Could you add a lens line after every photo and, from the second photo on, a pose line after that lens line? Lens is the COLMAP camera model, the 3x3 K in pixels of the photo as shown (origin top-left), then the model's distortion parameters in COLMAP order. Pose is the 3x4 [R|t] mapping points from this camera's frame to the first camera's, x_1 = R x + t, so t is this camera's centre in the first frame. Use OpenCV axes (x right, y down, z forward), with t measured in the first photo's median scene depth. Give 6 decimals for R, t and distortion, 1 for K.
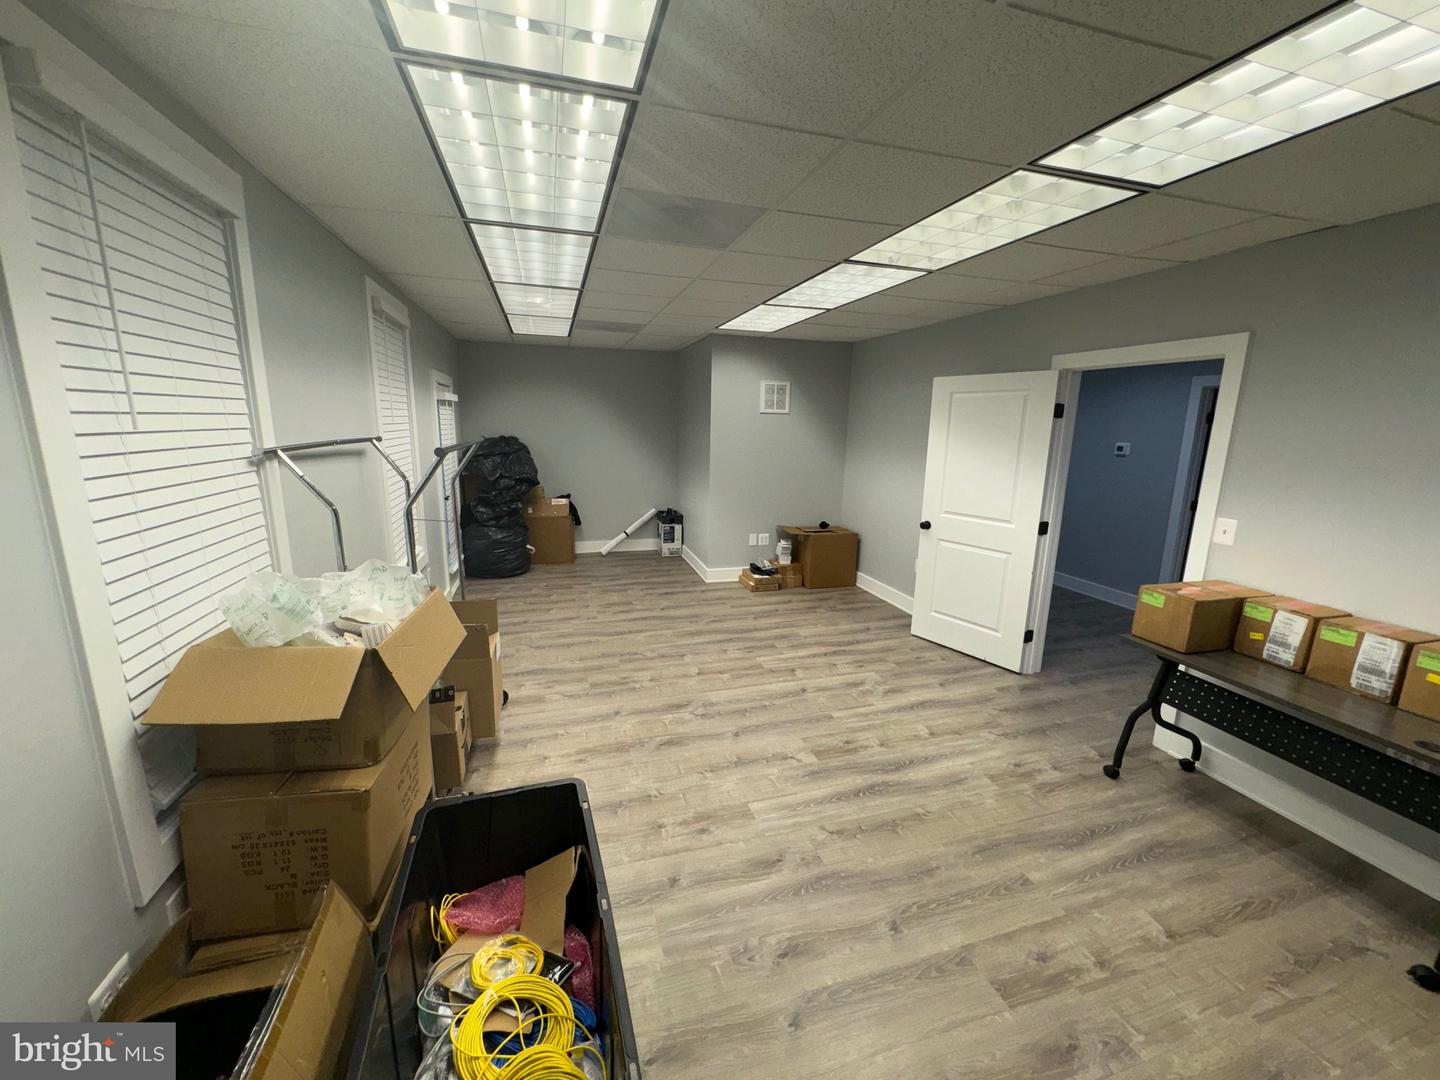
lens RADIAL K [[569.2, 0, 720.5], [0, 569.2, 539.3], [0, 0, 1]] dist [0.001203, -0.000428]
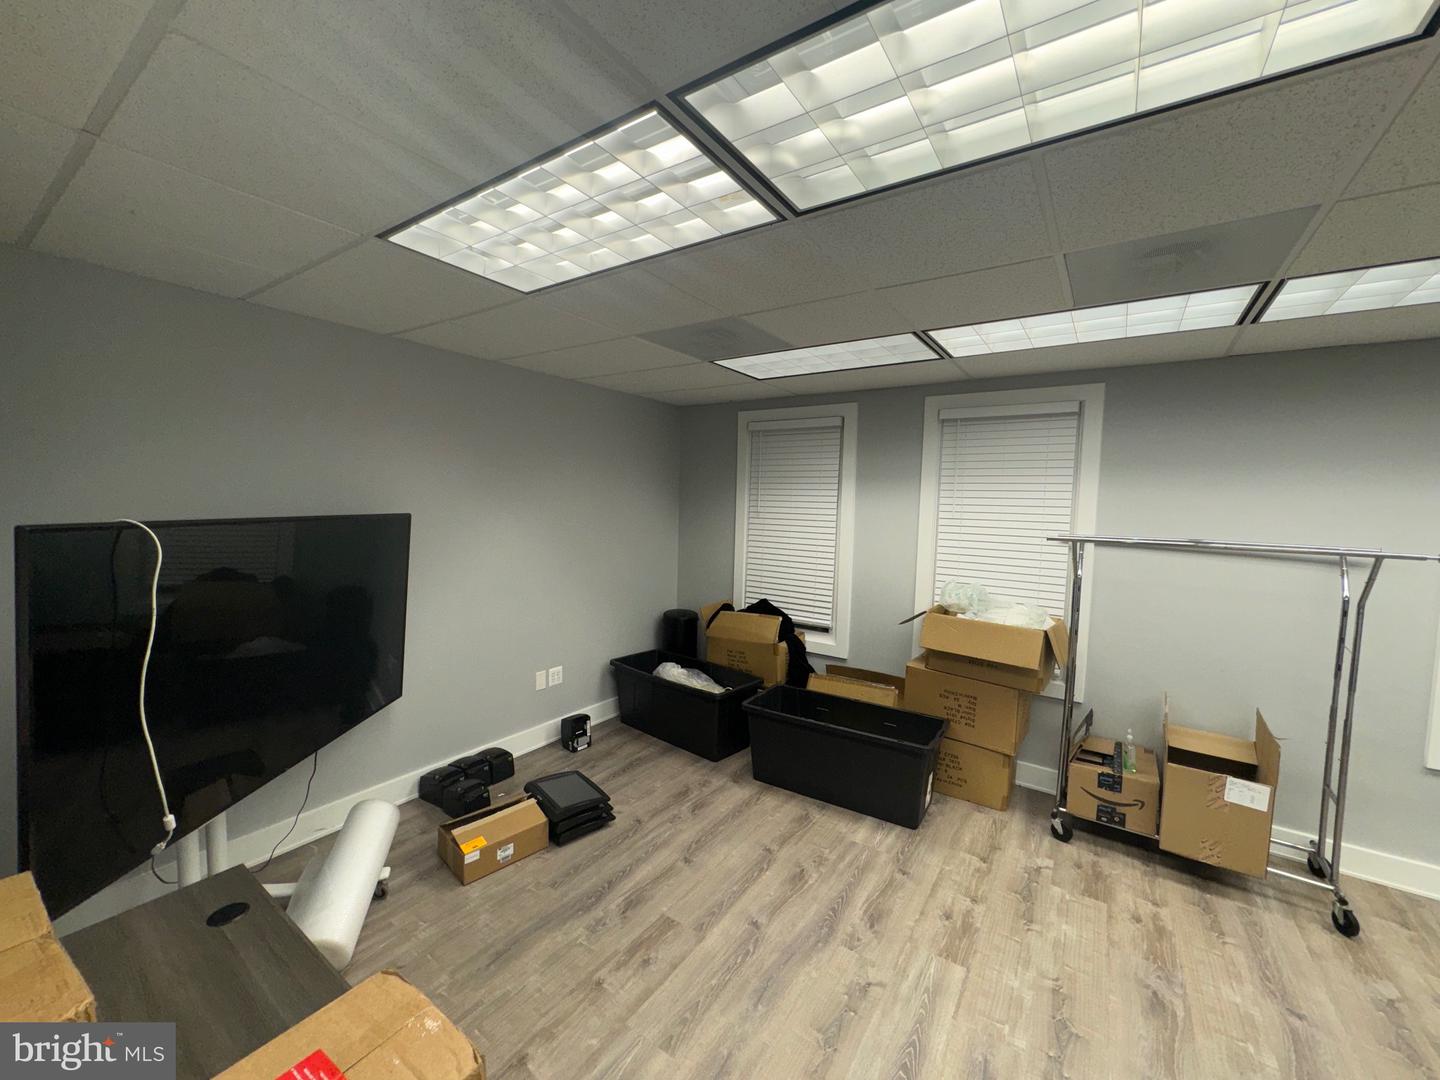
lens RADIAL K [[569.2, 0, 719.7], [0, 569.2, 539.0], [0, 0, 1]] dist [0.001203, -0.000428]
pose [[-0.775007, -0.003303, -0.631944, 1.076833], [-0.171074, 0.963745, 0.204766, -0.304042], [0.608357, 0.266804, -0.747474, 1.576479]]
